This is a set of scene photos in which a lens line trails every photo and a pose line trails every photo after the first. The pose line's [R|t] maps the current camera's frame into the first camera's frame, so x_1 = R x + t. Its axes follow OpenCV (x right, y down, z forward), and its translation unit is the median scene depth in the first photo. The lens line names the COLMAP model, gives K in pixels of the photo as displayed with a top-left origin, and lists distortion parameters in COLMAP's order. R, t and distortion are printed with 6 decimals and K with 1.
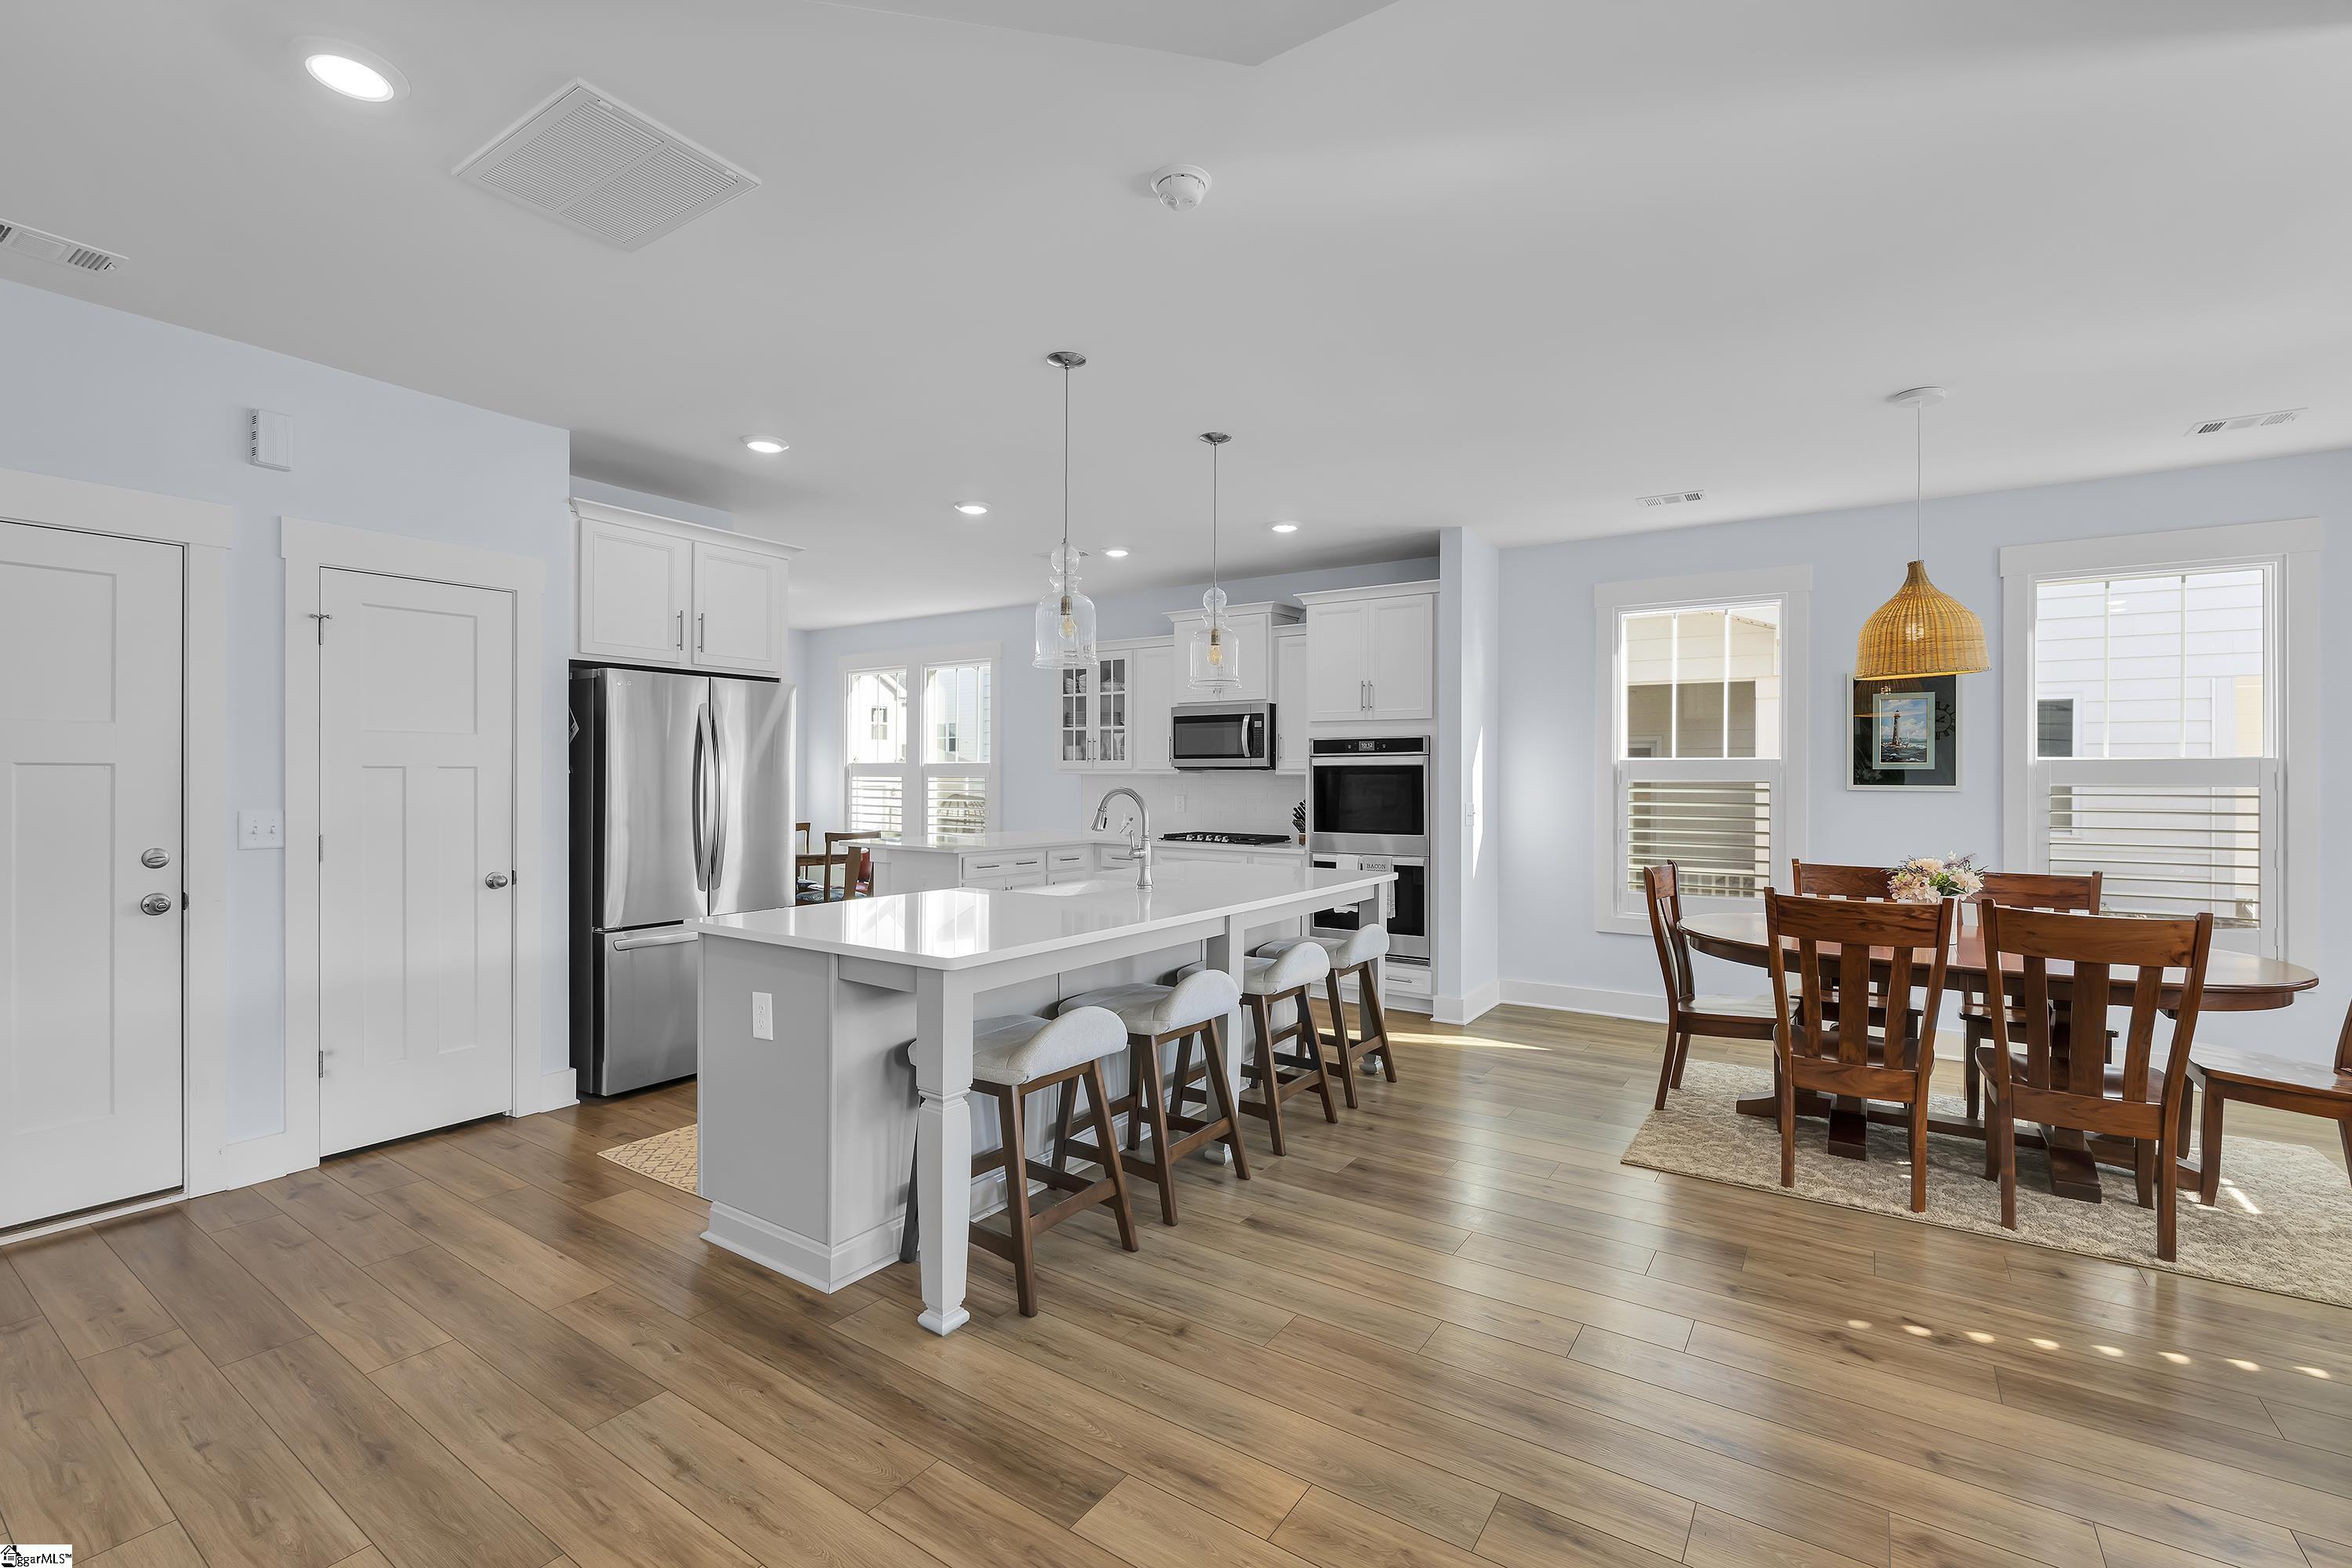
lens RADIAL K [[1032.0, 0, 1174.8], [0, 1032.0, 771.9], [0, 0, 1]] dist [-0.004864, -0.000102]
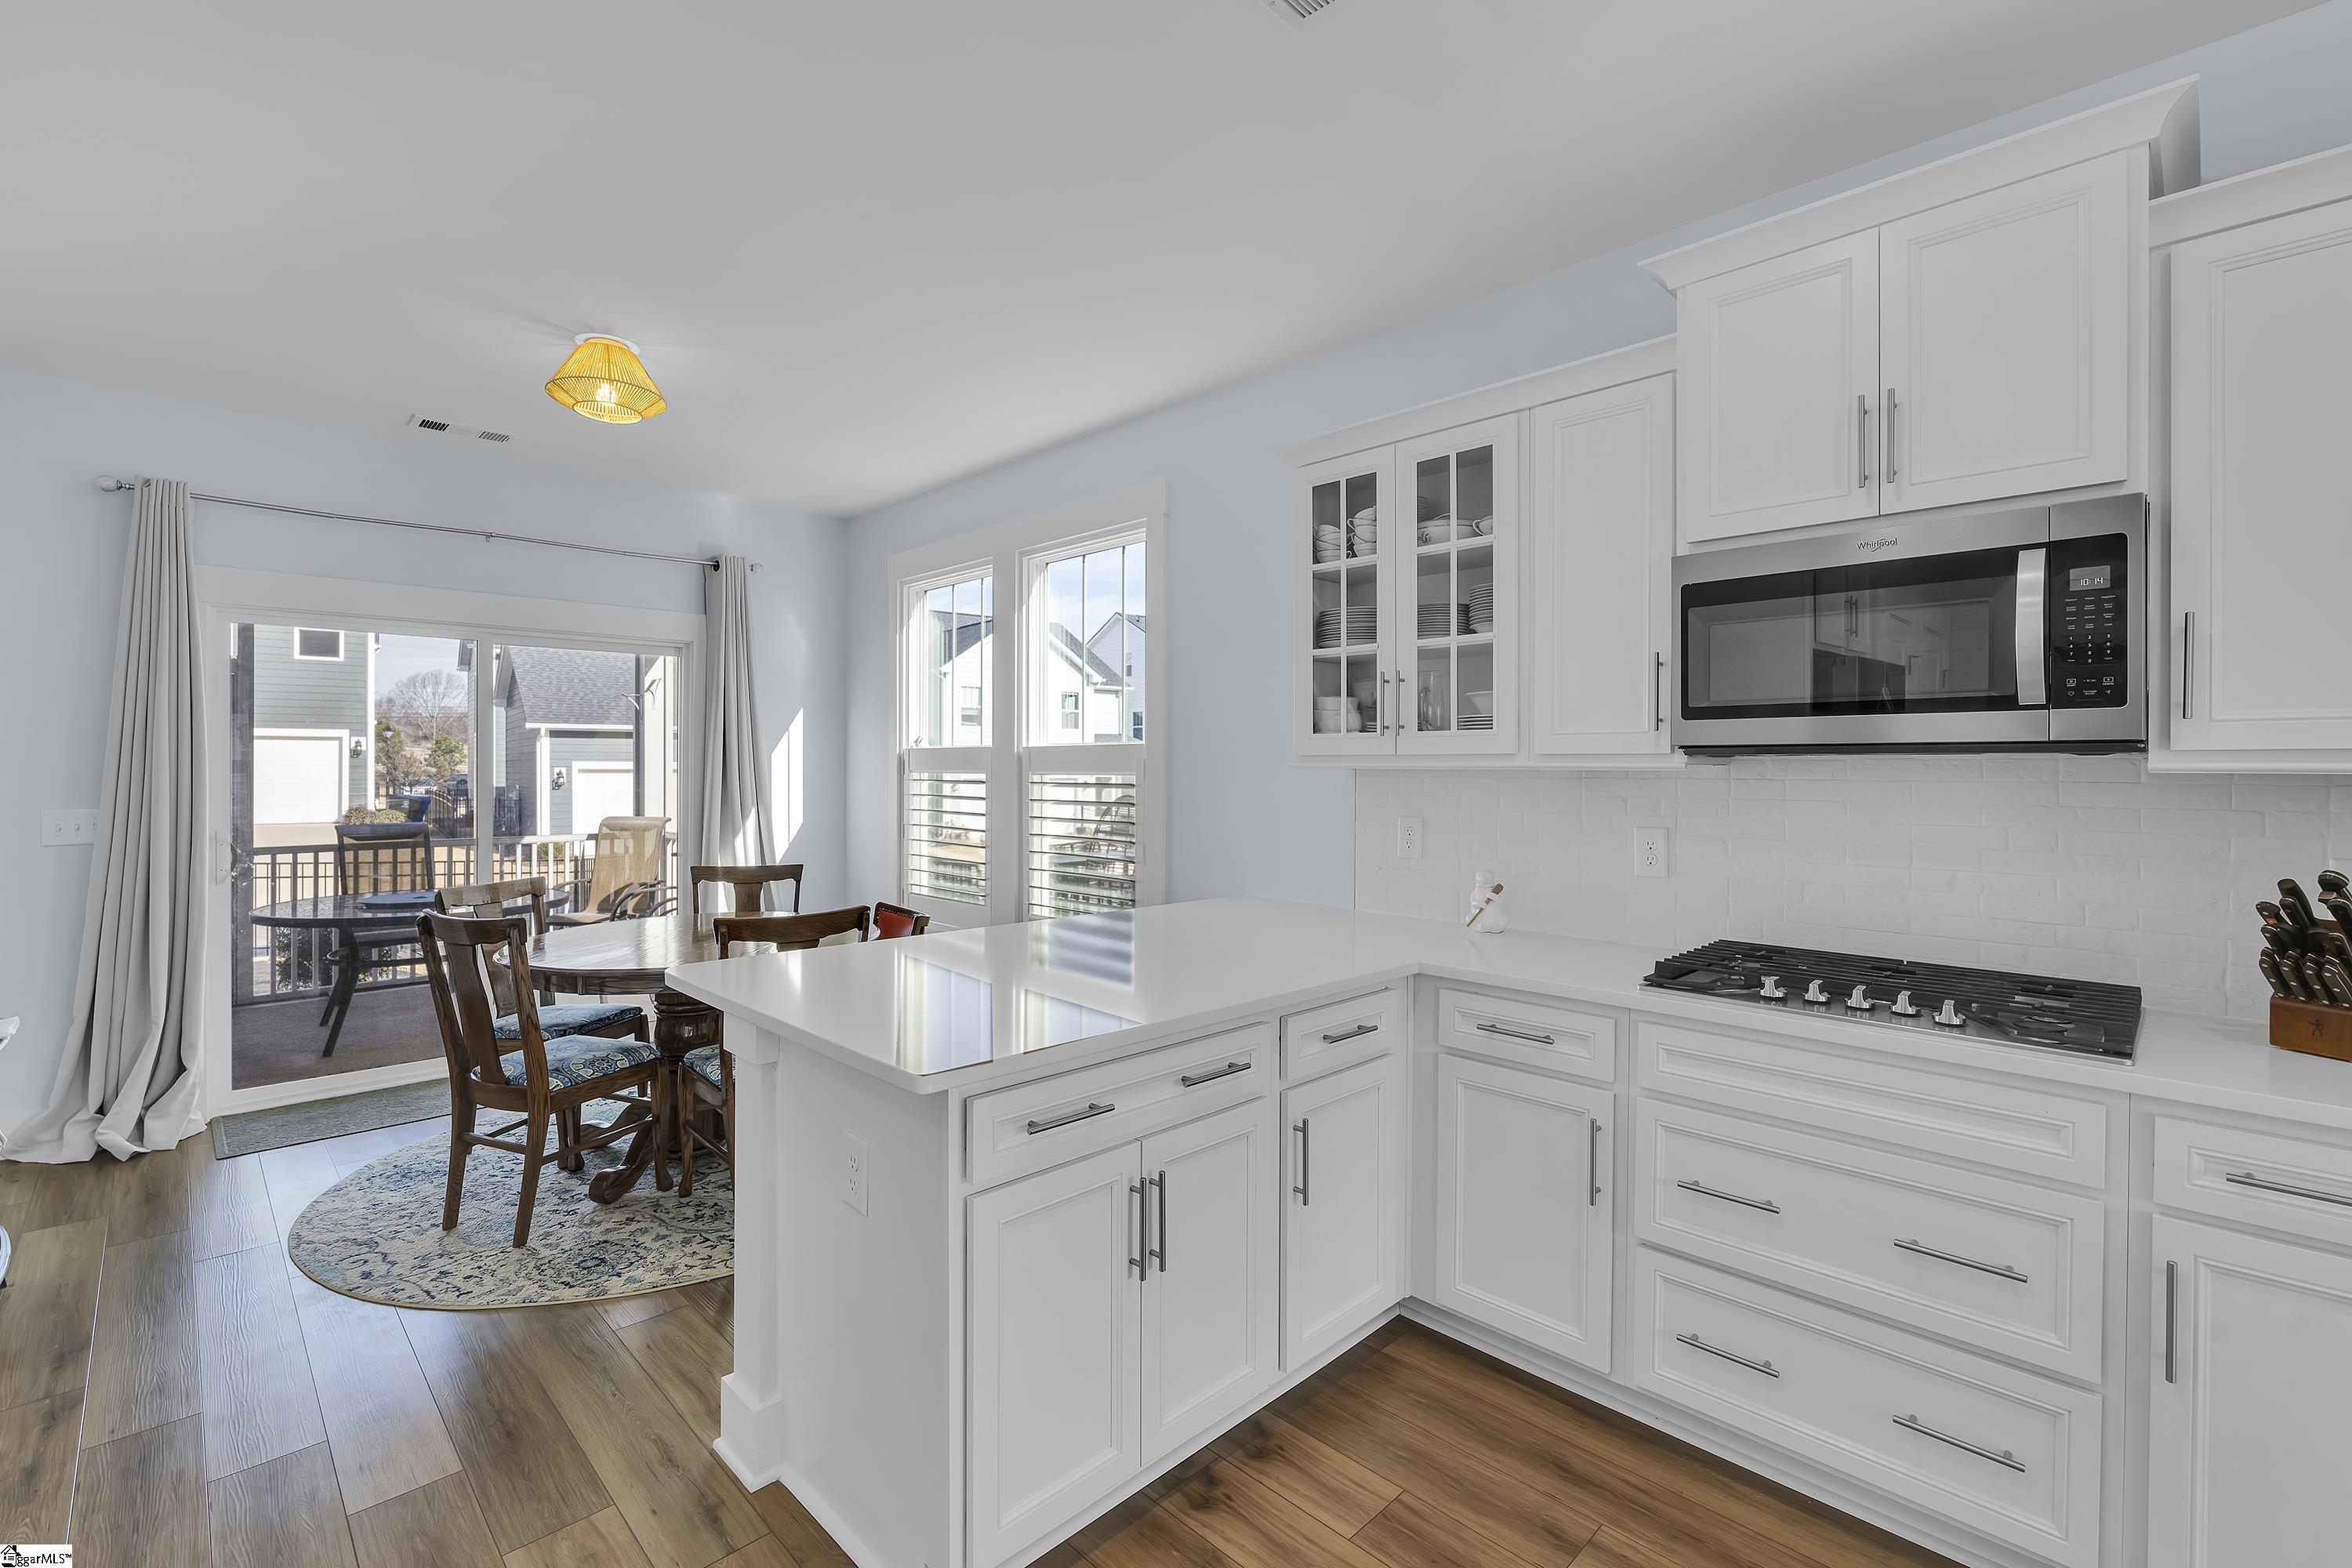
lens RADIAL K [[1032.0, 0, 1174.8], [0, 1032.0, 771.9], [0, 0, 1]] dist [-0.004864, -0.000102]
pose [[0.980718, -0.000460, -0.195430, -0.099192], [0.001984, 0.999969, 0.007605, 0.000294], [0.195420, -0.007846, 0.980688, 0.719993]]
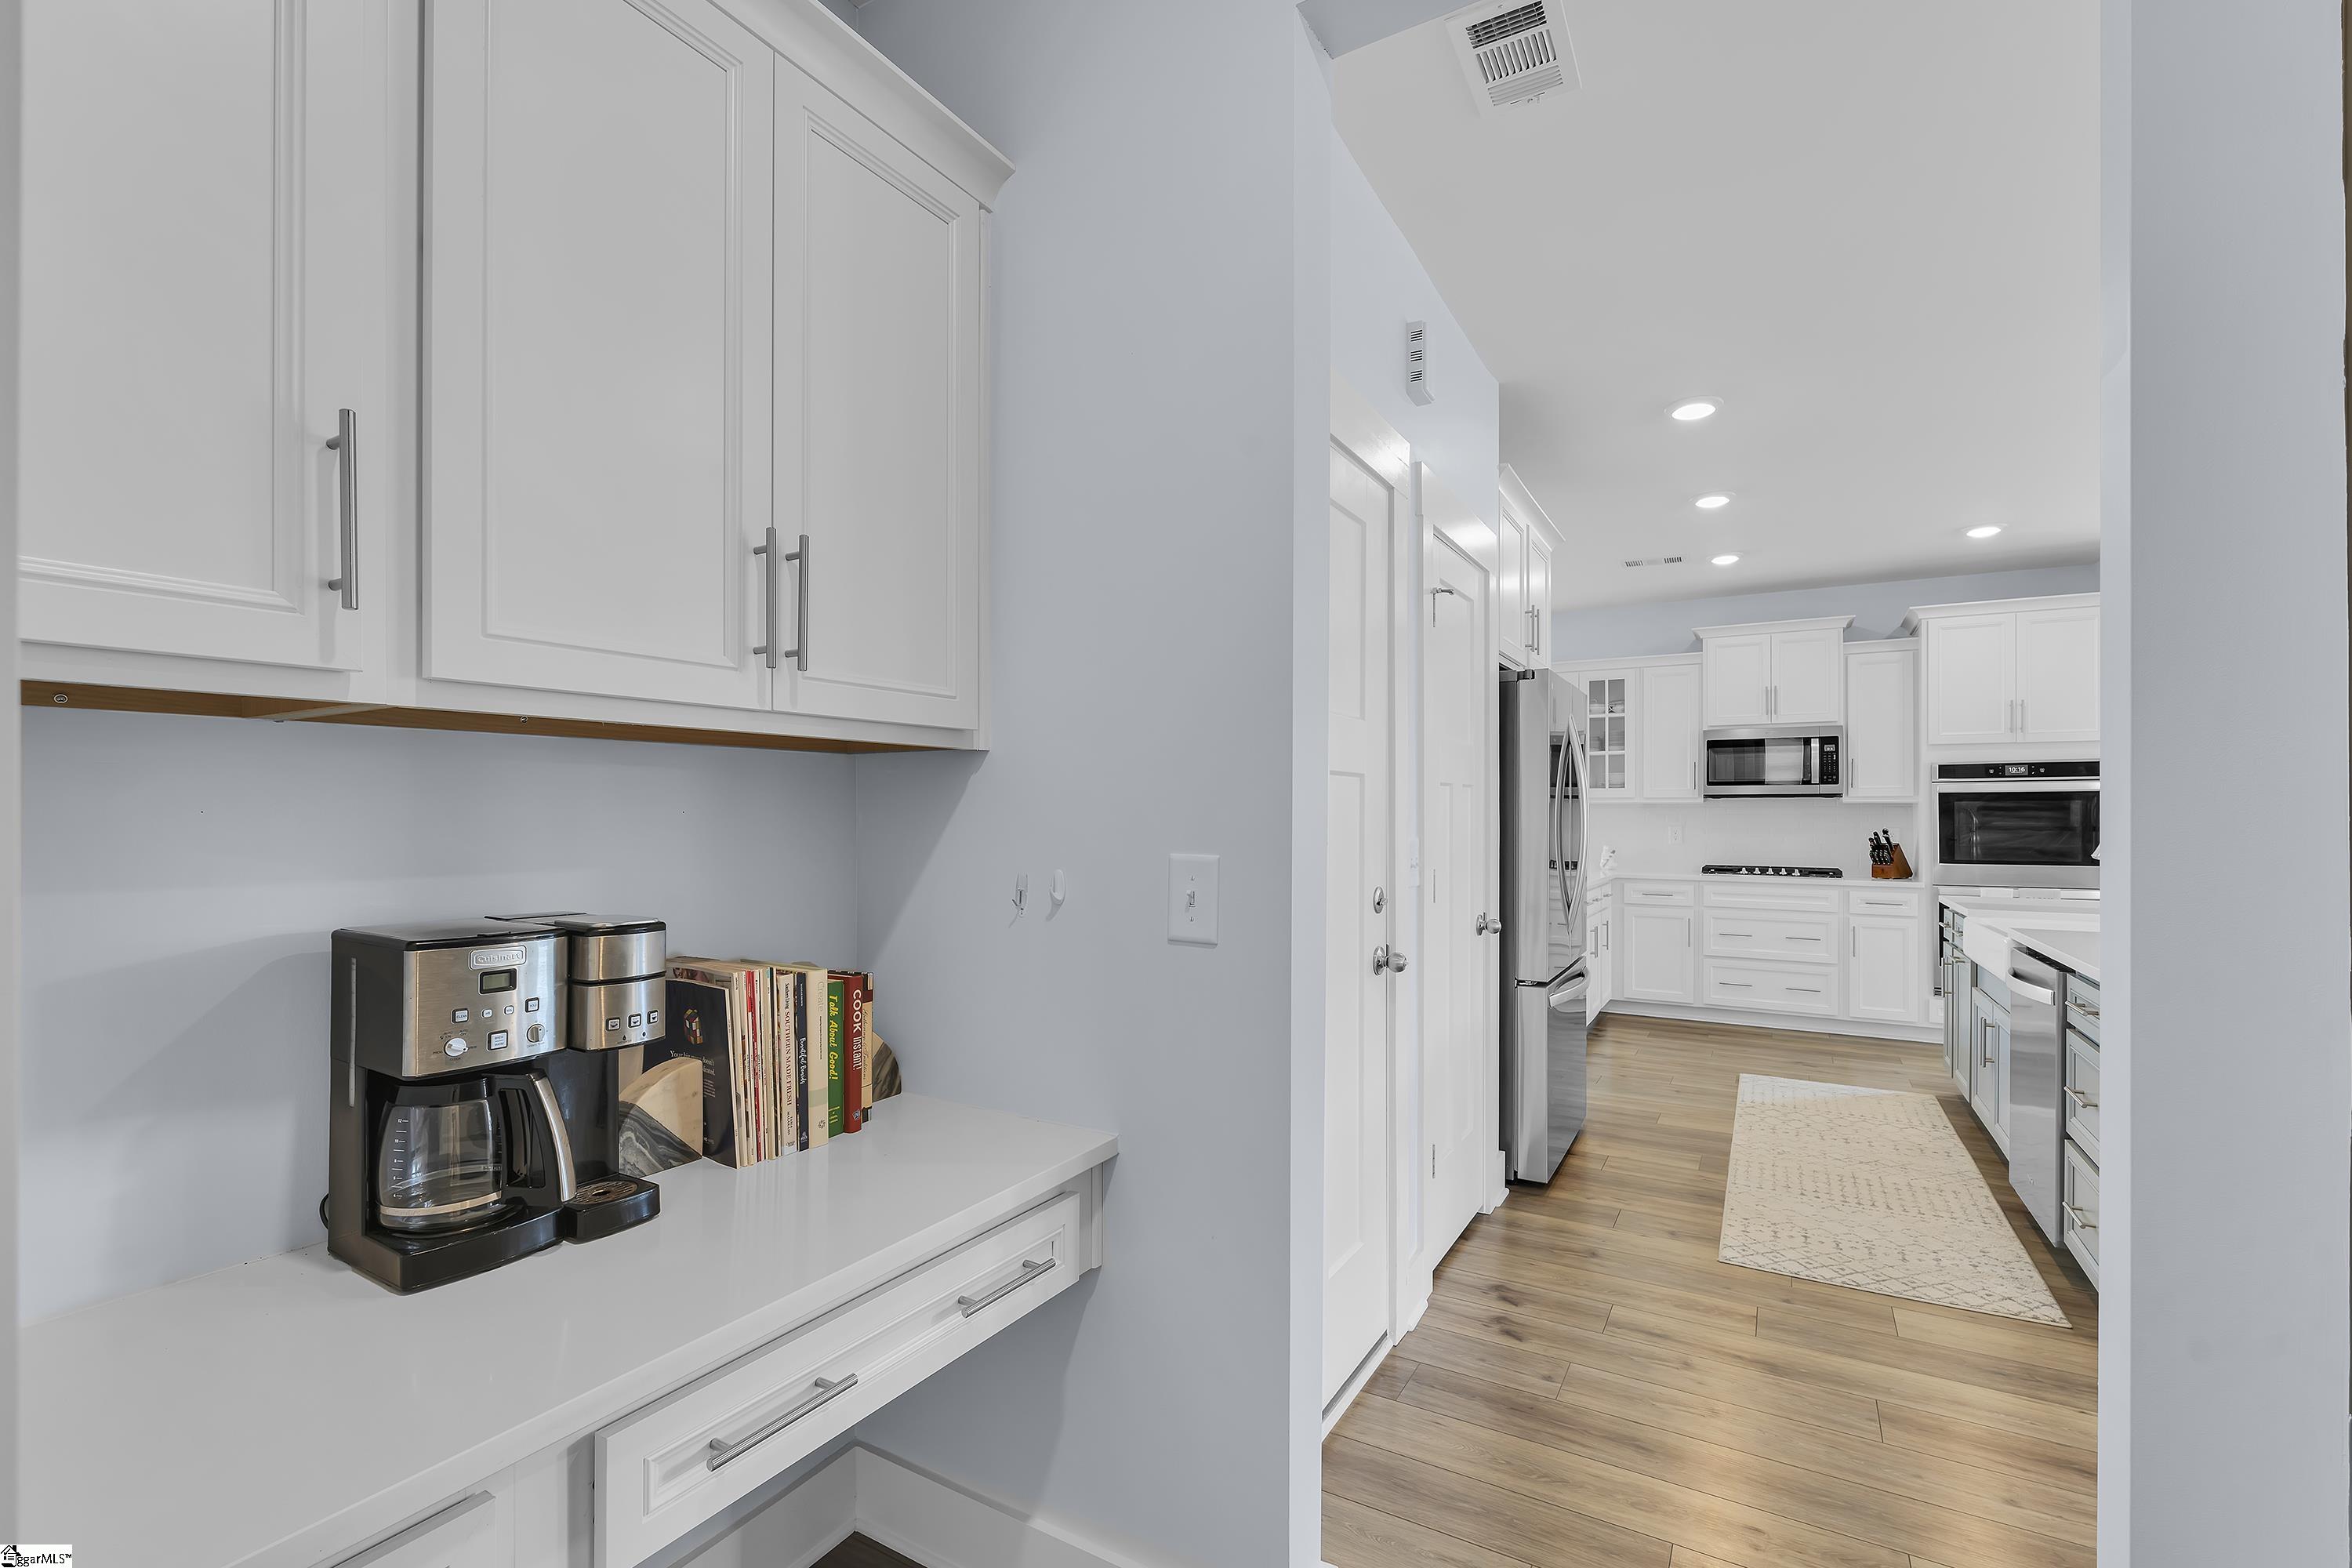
lens RADIAL K [[1029.7, 0, 1189.9], [0, 1029.7, 813.0], [0, 0, 1]] dist [-0.001450, -0.000069]
pose [[0.997272, -0.002281, 0.073775, -0.579052], [0.001915, 0.999986, 0.005031, 0.006490], [-0.073786, -0.004876, 0.997262, 0.122528]]
